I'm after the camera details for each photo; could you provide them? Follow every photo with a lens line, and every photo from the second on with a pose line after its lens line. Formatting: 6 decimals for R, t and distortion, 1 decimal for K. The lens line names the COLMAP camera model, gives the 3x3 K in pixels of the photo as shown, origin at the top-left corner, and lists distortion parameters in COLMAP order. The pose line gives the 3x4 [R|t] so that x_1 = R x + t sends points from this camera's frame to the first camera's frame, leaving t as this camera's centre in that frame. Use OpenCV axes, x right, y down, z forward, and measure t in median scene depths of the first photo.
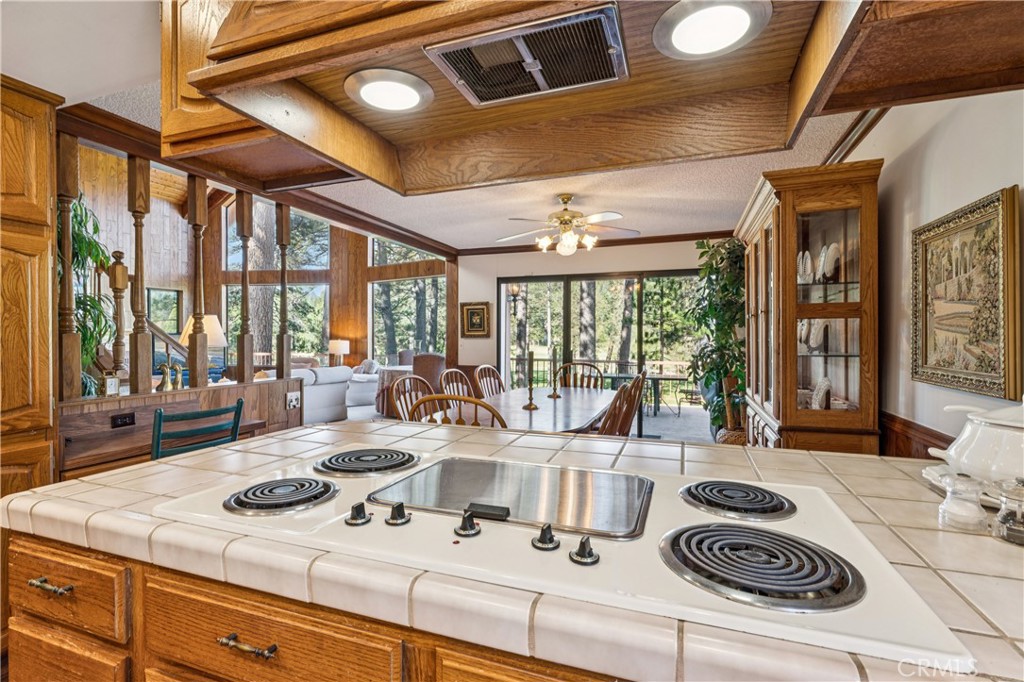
lens RADIAL K [[469.2, 0, 516.0], [0, 469.2, 338.2], [0, 0, 1]] dist [0.002314, -0.001037]
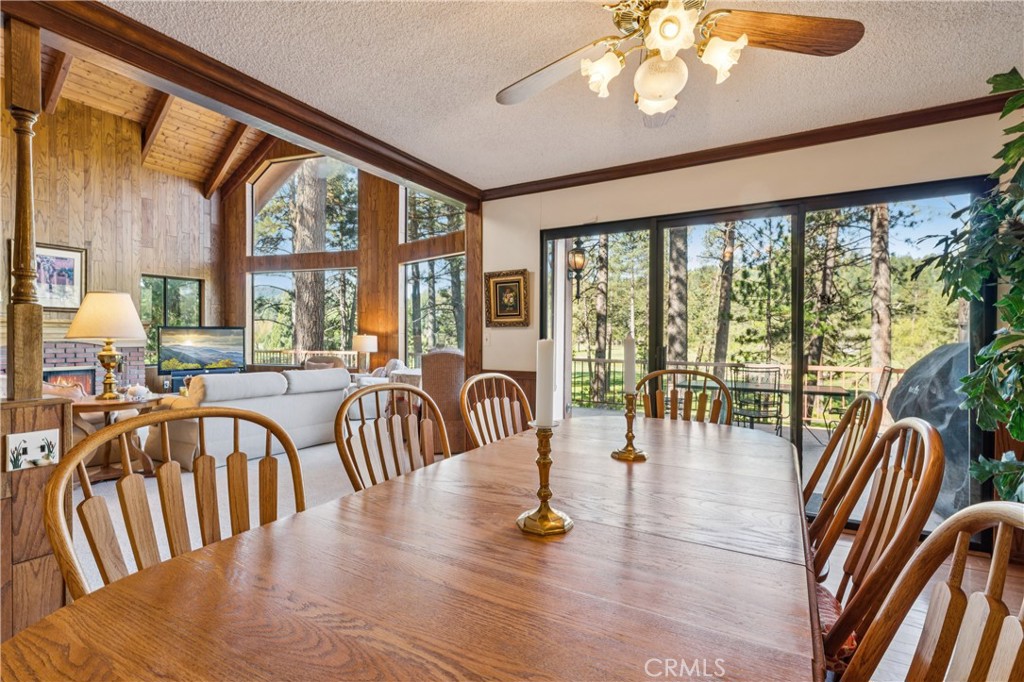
lens RADIAL K [[469.2, 0, 516.9], [0, 469.2, 338.4], [0, 0, 1]] dist [0.002314, -0.001037]
pose [[0.985256, 0.000054, -0.171086, 0.027403], [0.000038, 1.000000, 0.000537, 0.011098], [0.171086, -0.000536, 0.985256, 0.286468]]
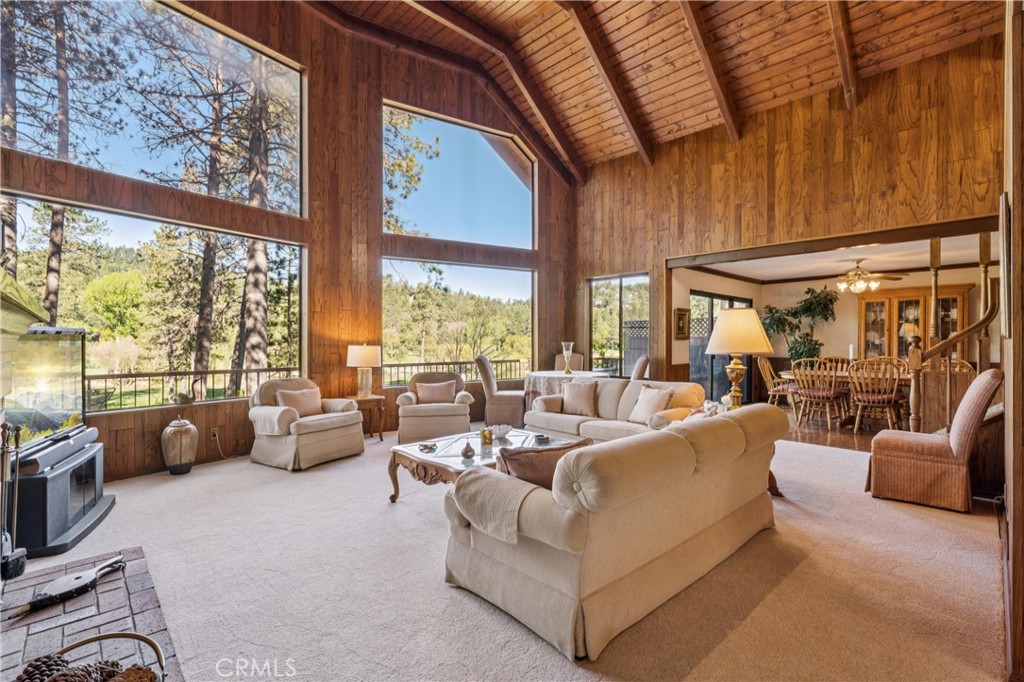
lens RADIAL K [[469.2, 0, 516.4], [0, 469.2, 343.5], [0, 0, 1]] dist [0.002314, -0.001037]
pose [[0.448728, -0.006805, 0.893642, -0.975654], [0.006687, 0.999969, 0.004257, -0.000457], [-0.893643, 0.004065, 0.448760, 0.653217]]
